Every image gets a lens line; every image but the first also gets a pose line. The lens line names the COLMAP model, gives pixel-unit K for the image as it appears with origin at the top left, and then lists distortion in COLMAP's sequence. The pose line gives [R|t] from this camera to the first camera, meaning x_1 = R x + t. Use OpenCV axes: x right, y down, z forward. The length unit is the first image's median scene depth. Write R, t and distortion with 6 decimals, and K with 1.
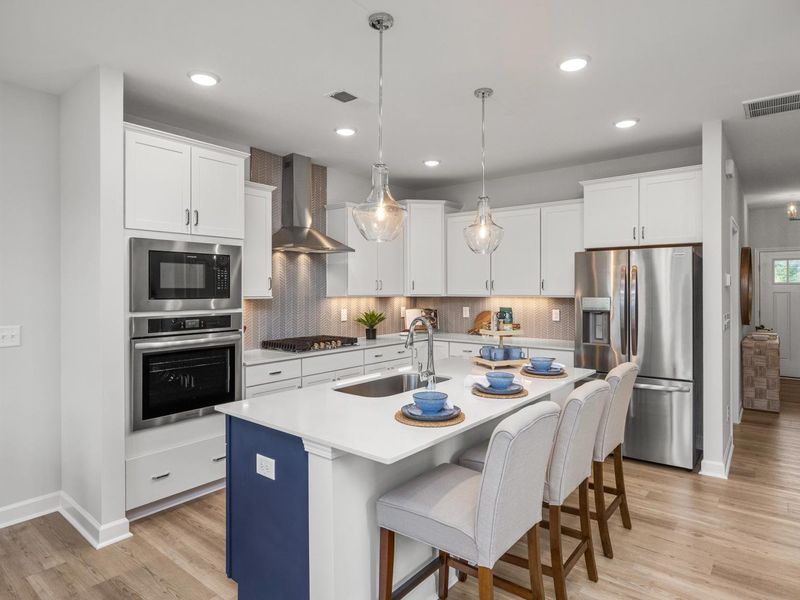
lens RADIAL K [[477.6, 0, 399.2], [0, 477.6, 282.5], [0, 0, 1]] dist [0.000253, 0.000100]
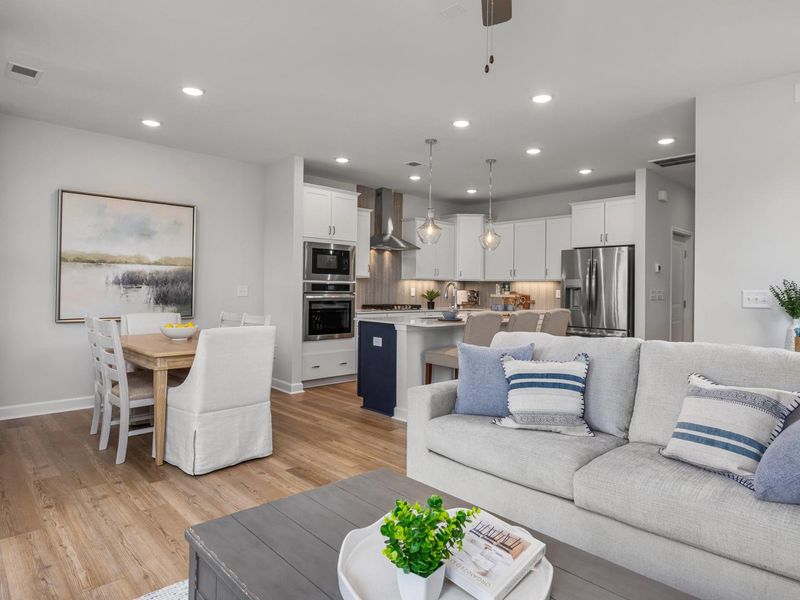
lens RADIAL K [[477.6, 0, 399.2], [0, 477.6, 282.5], [0, 0, 1]] dist [0.000253, 0.000100]
pose [[0.989125, 0.013478, -0.146462, 0.073332], [-0.013215, 0.999909, 0.002771, 0.042913], [0.146486, -0.000805, 0.989212, -0.589960]]
